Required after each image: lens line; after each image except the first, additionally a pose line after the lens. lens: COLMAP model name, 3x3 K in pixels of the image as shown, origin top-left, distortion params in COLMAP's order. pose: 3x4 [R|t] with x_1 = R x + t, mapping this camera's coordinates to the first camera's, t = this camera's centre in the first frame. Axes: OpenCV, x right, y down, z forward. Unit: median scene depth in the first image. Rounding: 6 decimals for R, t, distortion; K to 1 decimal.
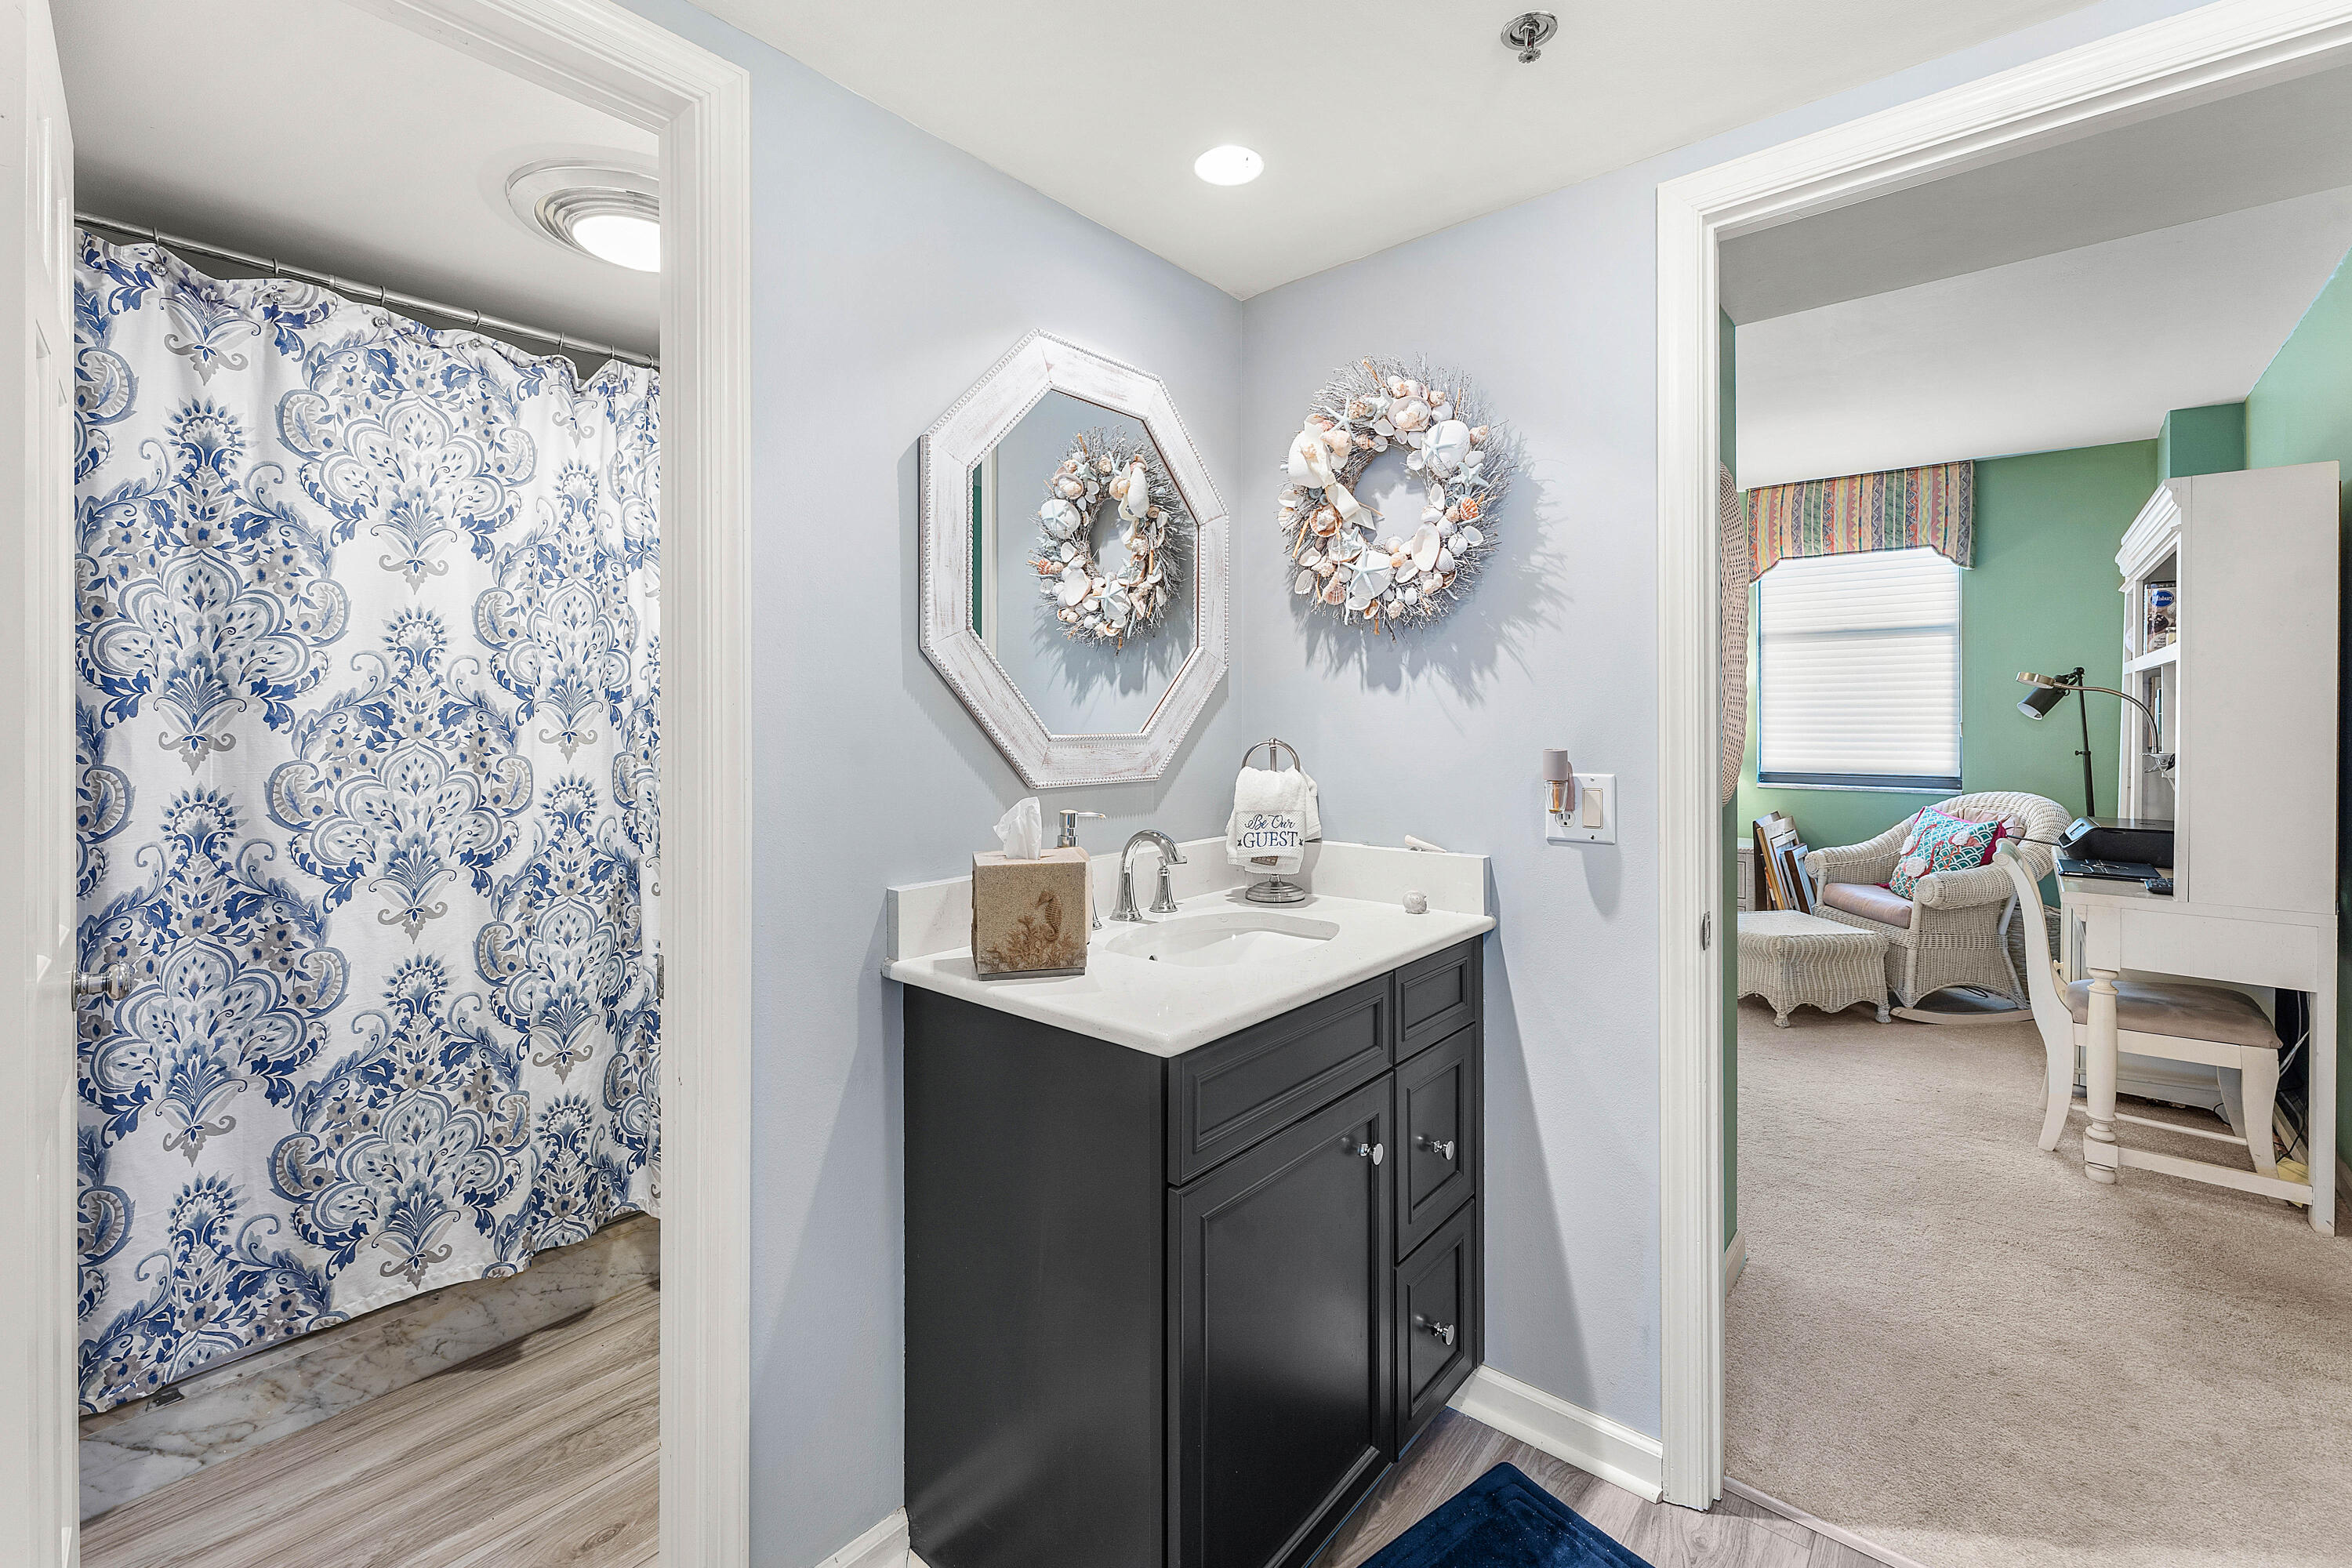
lens RADIAL K [[972.8, 0, 1217.5], [0, 972.8, 726.2], [0, 0, 1]] dist [0.002104, -0.001076]
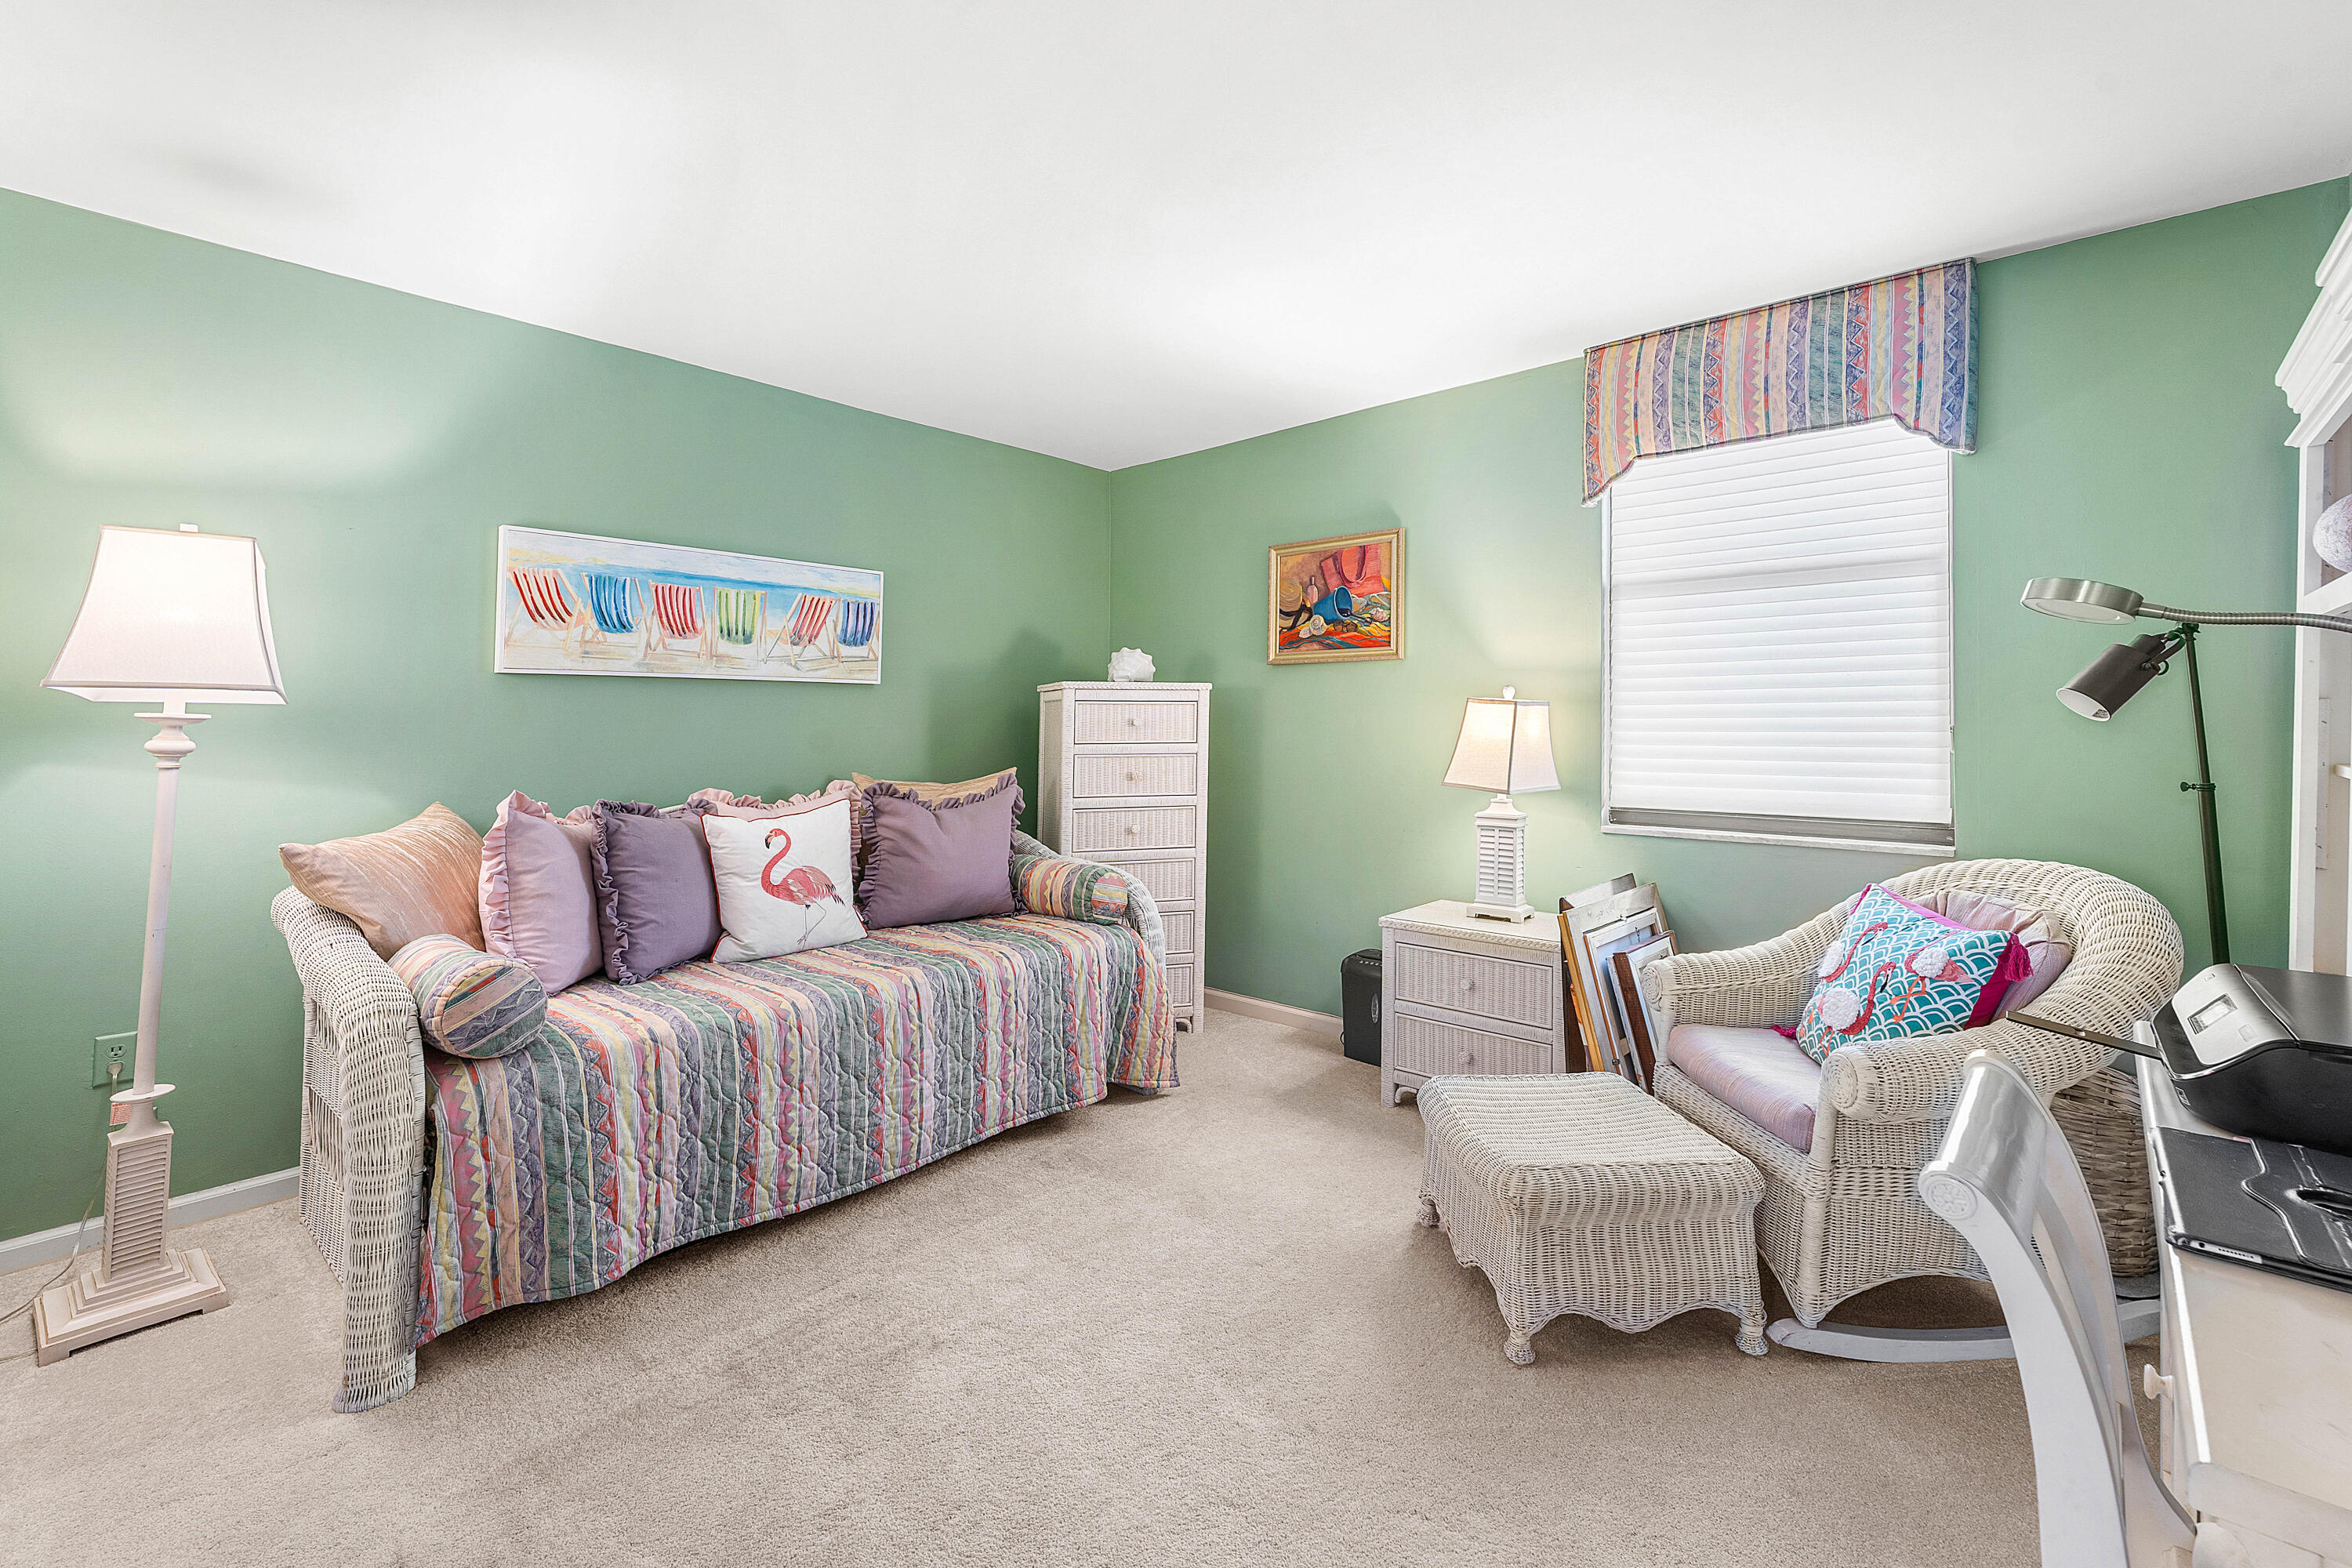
lens RADIAL K [[972.8, 0, 1116.0], [0, 972.8, 716.4], [0, 0, 1]] dist [0.002104, -0.001076]
pose [[0.995295, 0.003986, -0.096813, 0.341198], [-0.005858, 0.999801, -0.019065, 0.003530], [0.096718, 0.019543, 0.995120, 0.398861]]
